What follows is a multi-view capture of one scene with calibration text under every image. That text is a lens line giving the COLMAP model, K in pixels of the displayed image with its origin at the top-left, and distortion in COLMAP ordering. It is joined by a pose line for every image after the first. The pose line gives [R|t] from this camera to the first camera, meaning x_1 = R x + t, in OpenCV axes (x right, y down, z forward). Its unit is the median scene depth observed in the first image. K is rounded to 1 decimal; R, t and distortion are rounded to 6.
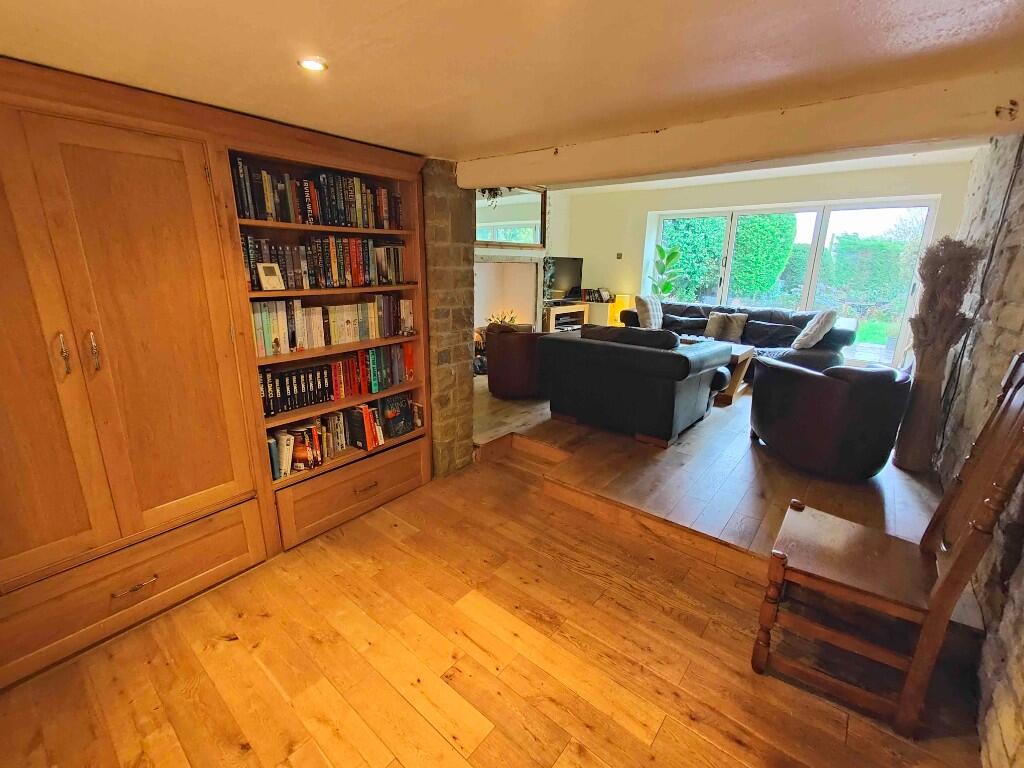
lens RADIAL K [[449.7, 0, 515.9], [0, 449.7, 382.6], [0, 0, 1]] dist [0.009335, 0.000852]
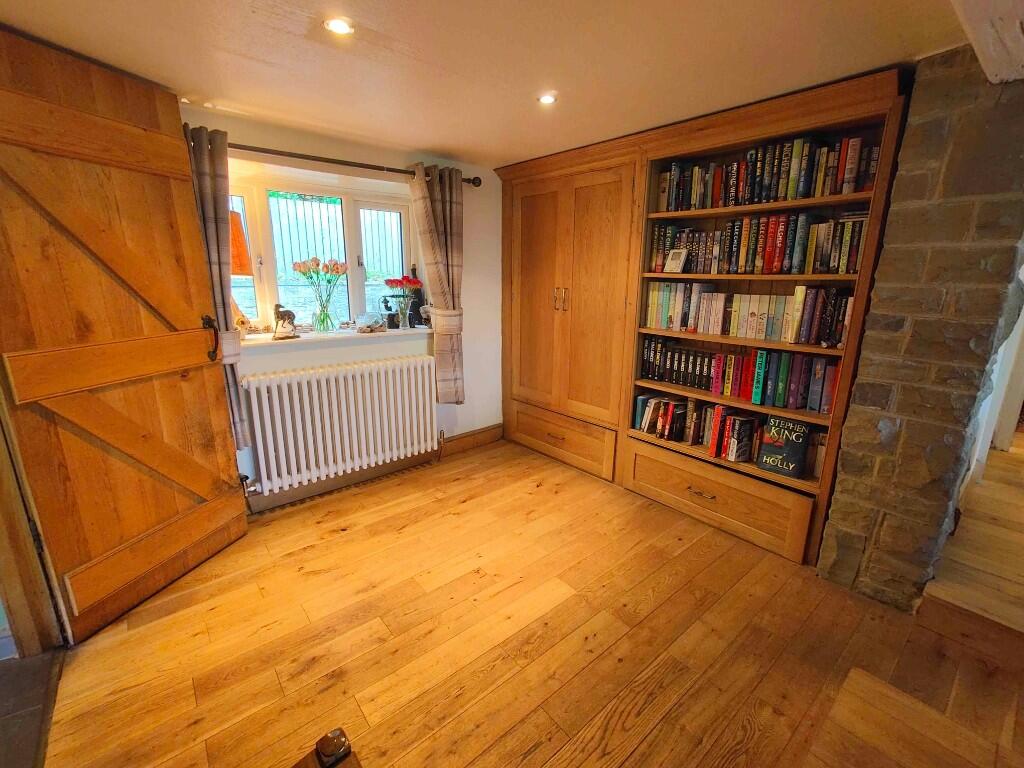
lens RADIAL K [[449.7, 0, 506.2], [0, 449.7, 382.7], [0, 0, 1]] dist [0.009335, 0.000852]
pose [[-0.199260, 0.222830, -0.954276, 0.624879], [-0.267857, 0.924335, 0.271769, -0.128639], [0.942628, 0.309762, -0.124496, 0.739298]]
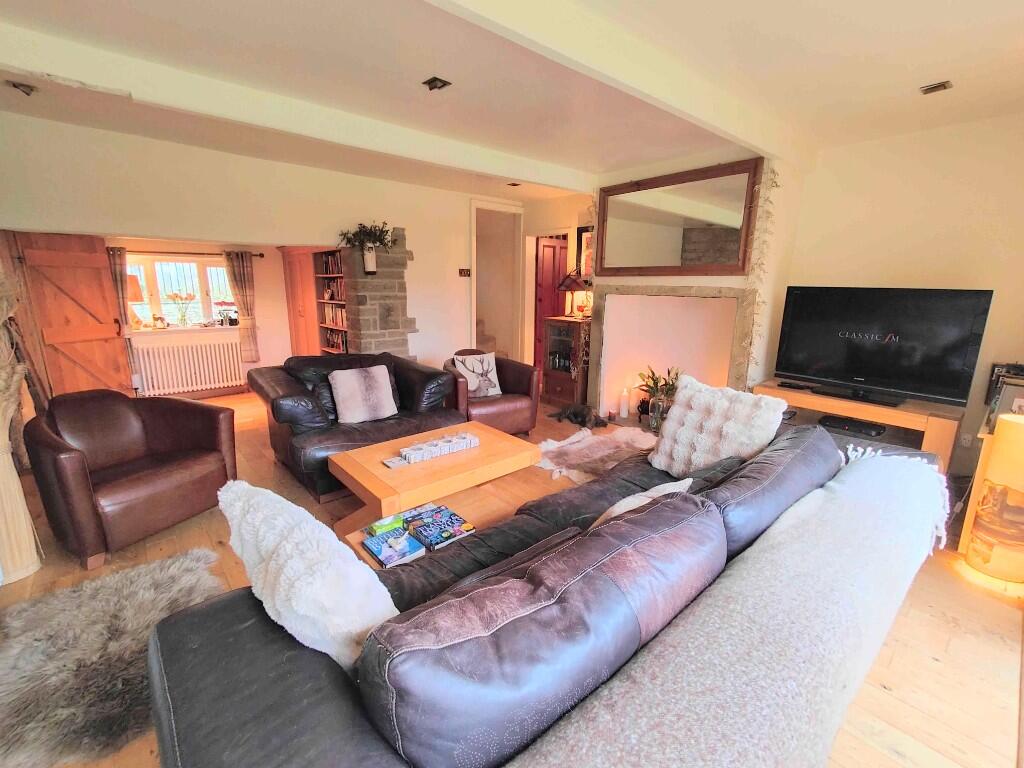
lens RADIAL K [[449.7, 0, 520.9], [0, 449.7, 377.0], [0, 0, 1]] dist [0.009335, 0.000852]
pose [[-0.122723, 0.193833, -0.973328, 1.814424], [-0.272054, 0.936603, 0.220821, -0.600424], [0.954424, 0.291898, -0.062209, 2.112902]]
